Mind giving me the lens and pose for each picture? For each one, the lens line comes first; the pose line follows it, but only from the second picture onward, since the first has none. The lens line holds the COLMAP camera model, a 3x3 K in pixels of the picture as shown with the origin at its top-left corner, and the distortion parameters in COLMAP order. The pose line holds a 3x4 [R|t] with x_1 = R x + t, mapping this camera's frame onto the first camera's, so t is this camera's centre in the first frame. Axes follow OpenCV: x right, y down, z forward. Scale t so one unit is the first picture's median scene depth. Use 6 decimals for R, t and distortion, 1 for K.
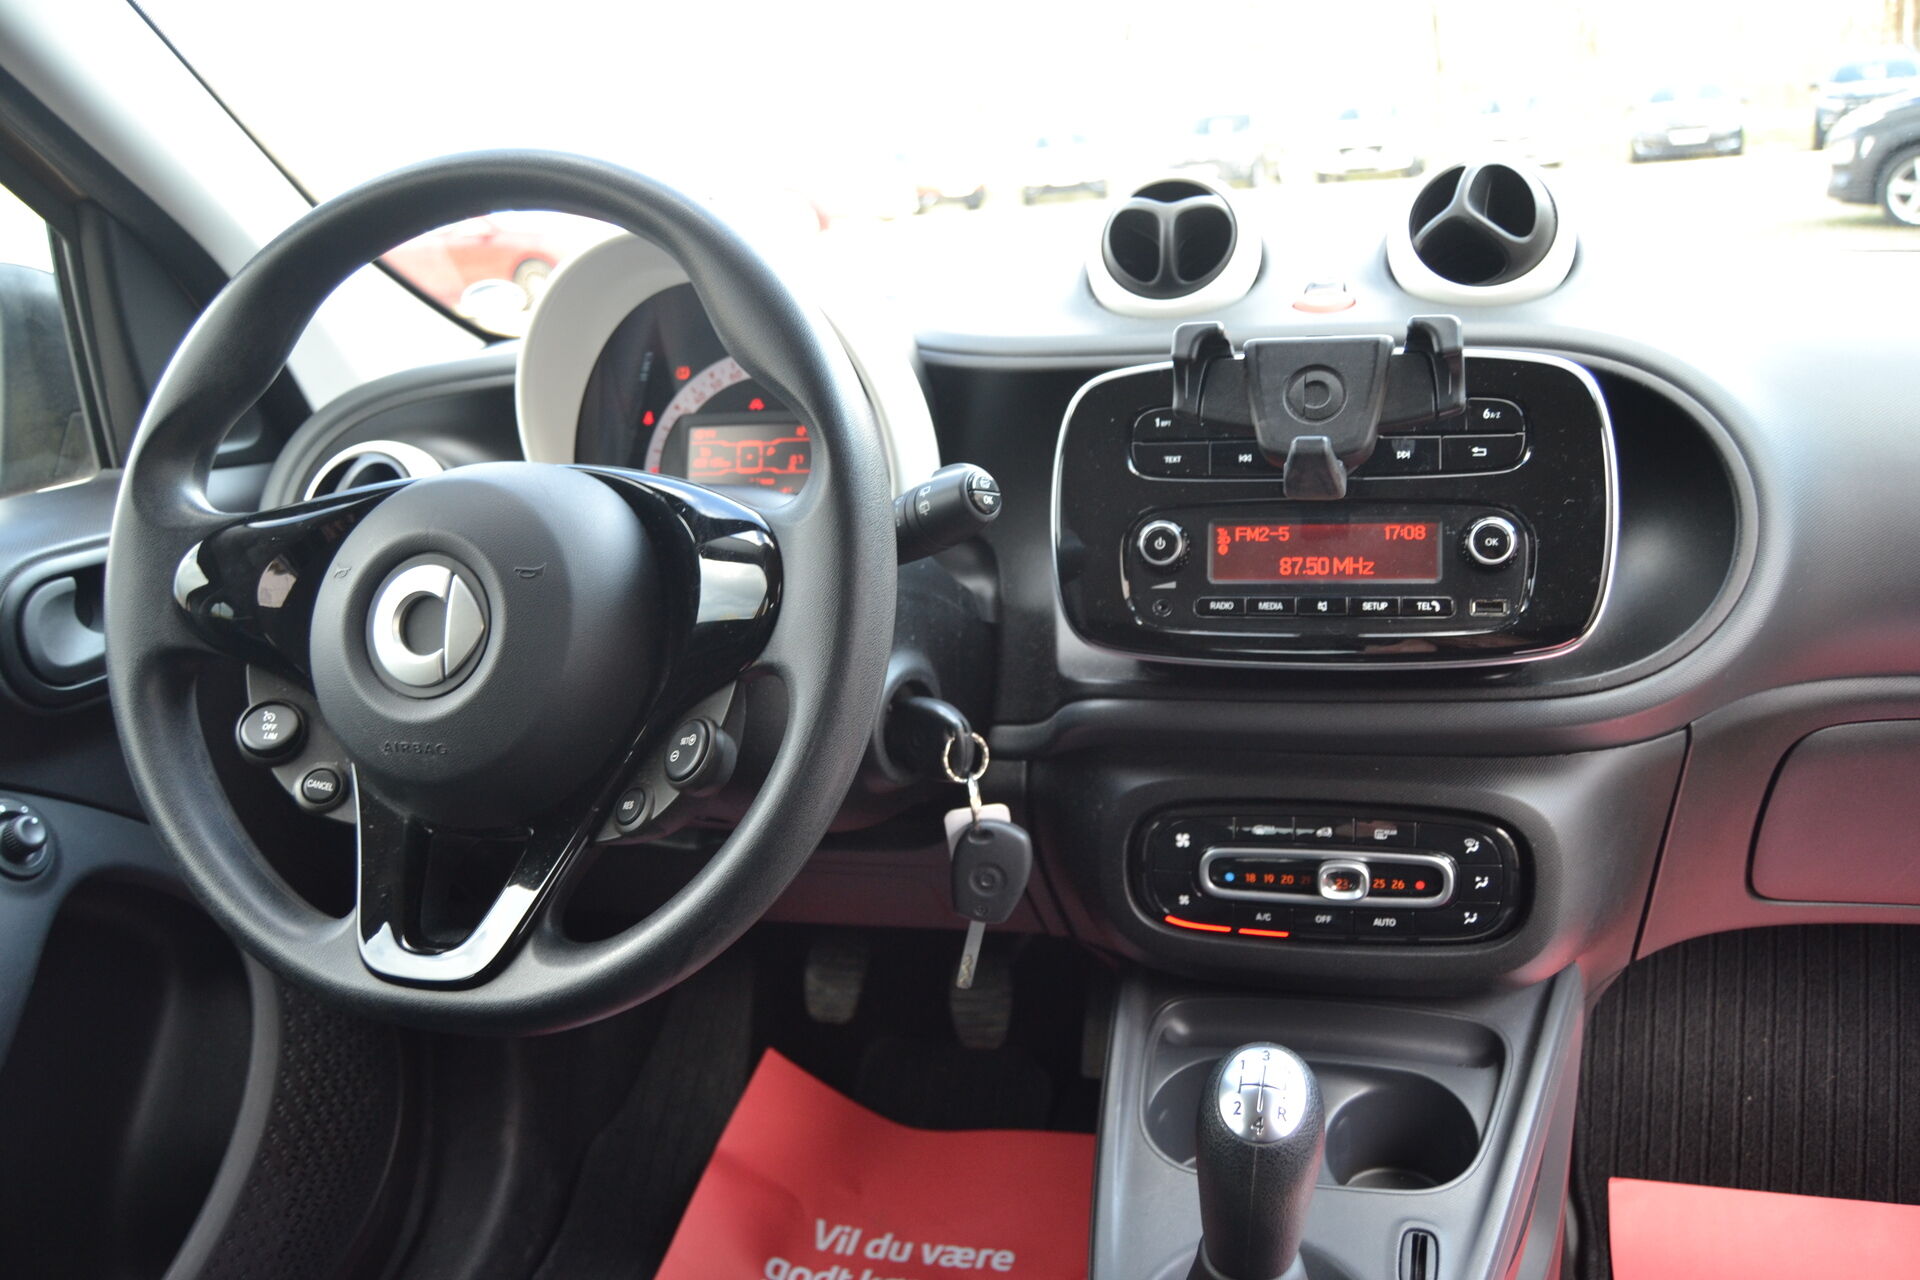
lens RADIAL K [[1504.1, 0, 960.0], [0, 1504.1, 640.0], [0, 0, 1]] dist [-0.096022, 0.030307]
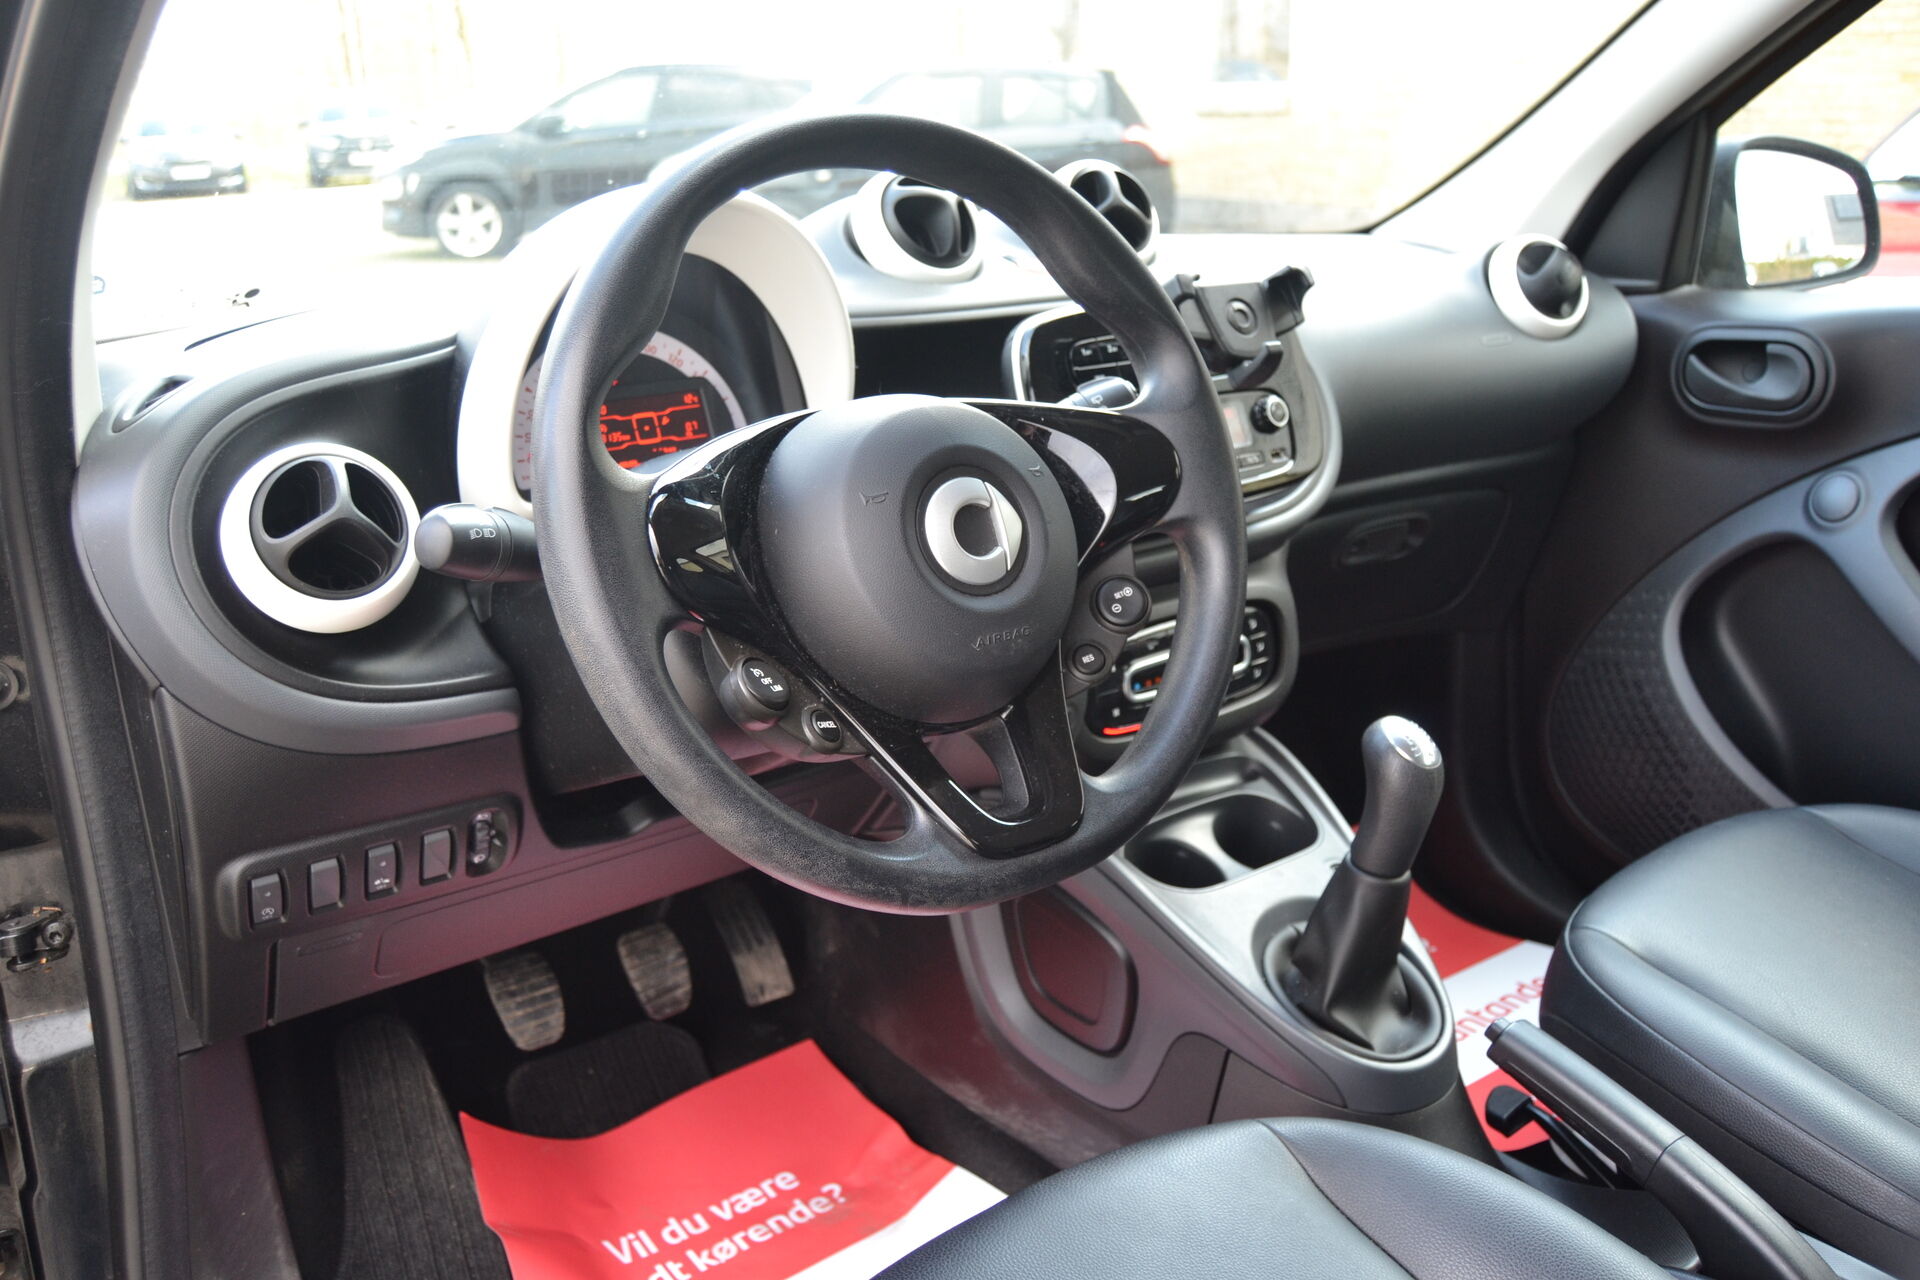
lens RADIAL K [[1609.9, 0, 960.0], [0, 1609.9, 640.0], [0, 0, 1]] dist [-0.081968, -0.001665]
pose [[0.612085, -0.177884, 0.770526, -1.112195], [0.207099, 0.976422, 0.060904, -0.005101], [-0.763192, 0.122297, 0.634493, 0.208999]]
